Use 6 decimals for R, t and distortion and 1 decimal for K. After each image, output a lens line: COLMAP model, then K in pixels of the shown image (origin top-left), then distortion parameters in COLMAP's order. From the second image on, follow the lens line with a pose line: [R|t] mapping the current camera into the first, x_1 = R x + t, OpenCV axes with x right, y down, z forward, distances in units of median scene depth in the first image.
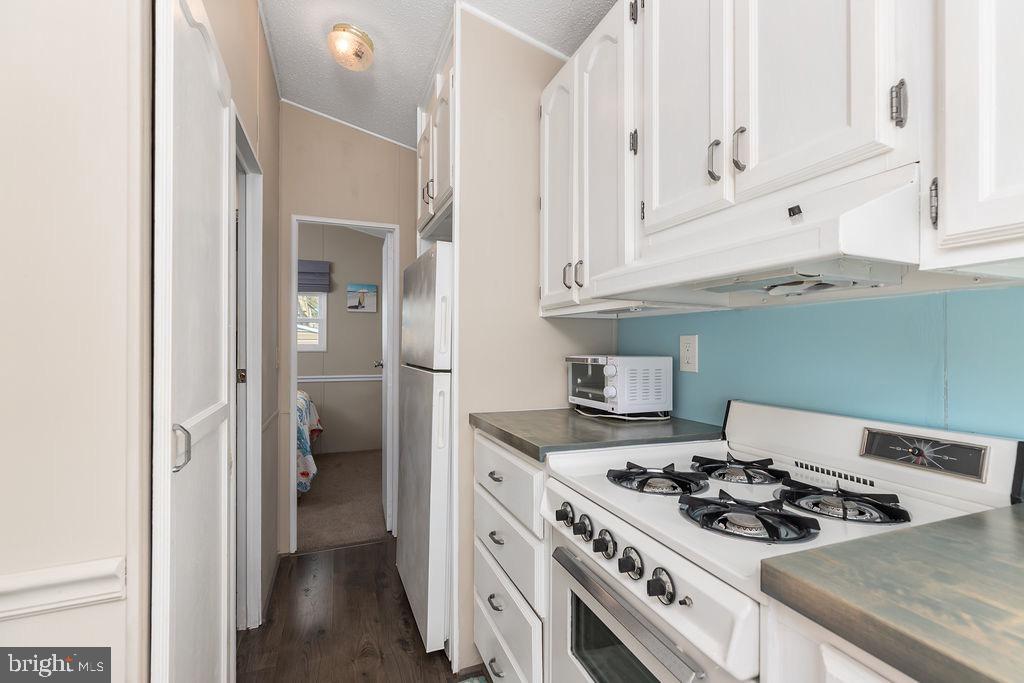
lens RADIAL K [[462.3, 0, 509.5], [0, 462.3, 344.1], [0, 0, 1]] dist [0.003555, -0.000962]
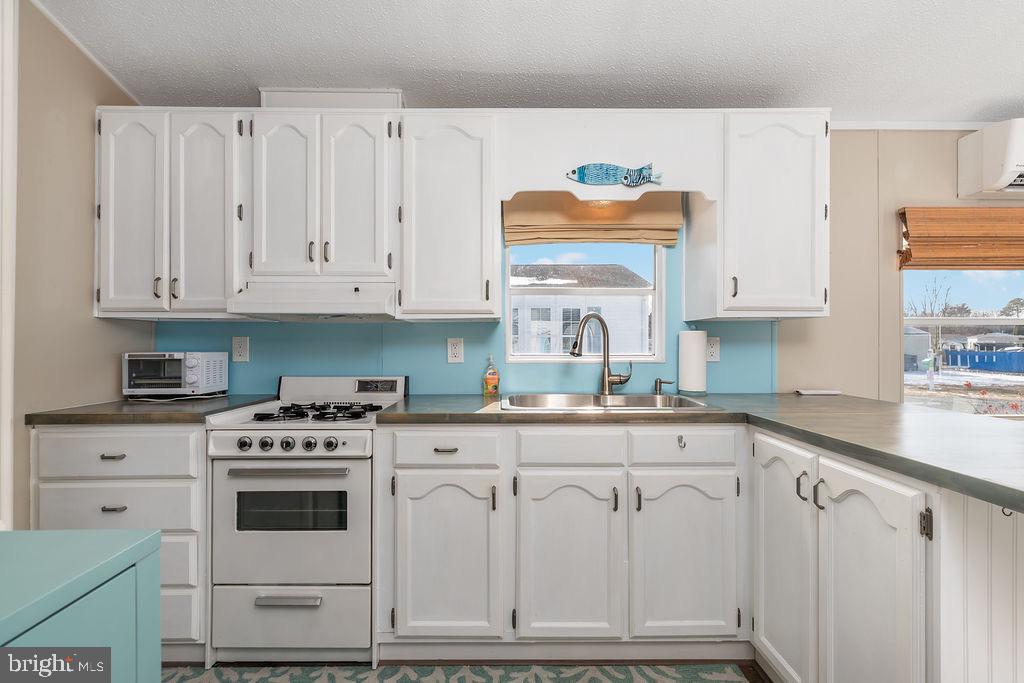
lens RADIAL K [[462.3, 0, 497.4], [0, 462.3, 343.1], [0, 0, 1]] dist [0.003555, -0.000962]
pose [[0.350930, 0.002020, 0.936400, -0.717586], [-0.002342, 0.999996, -0.001279, 0.000753], [-0.936399, -0.001744, 0.350933, -0.286896]]
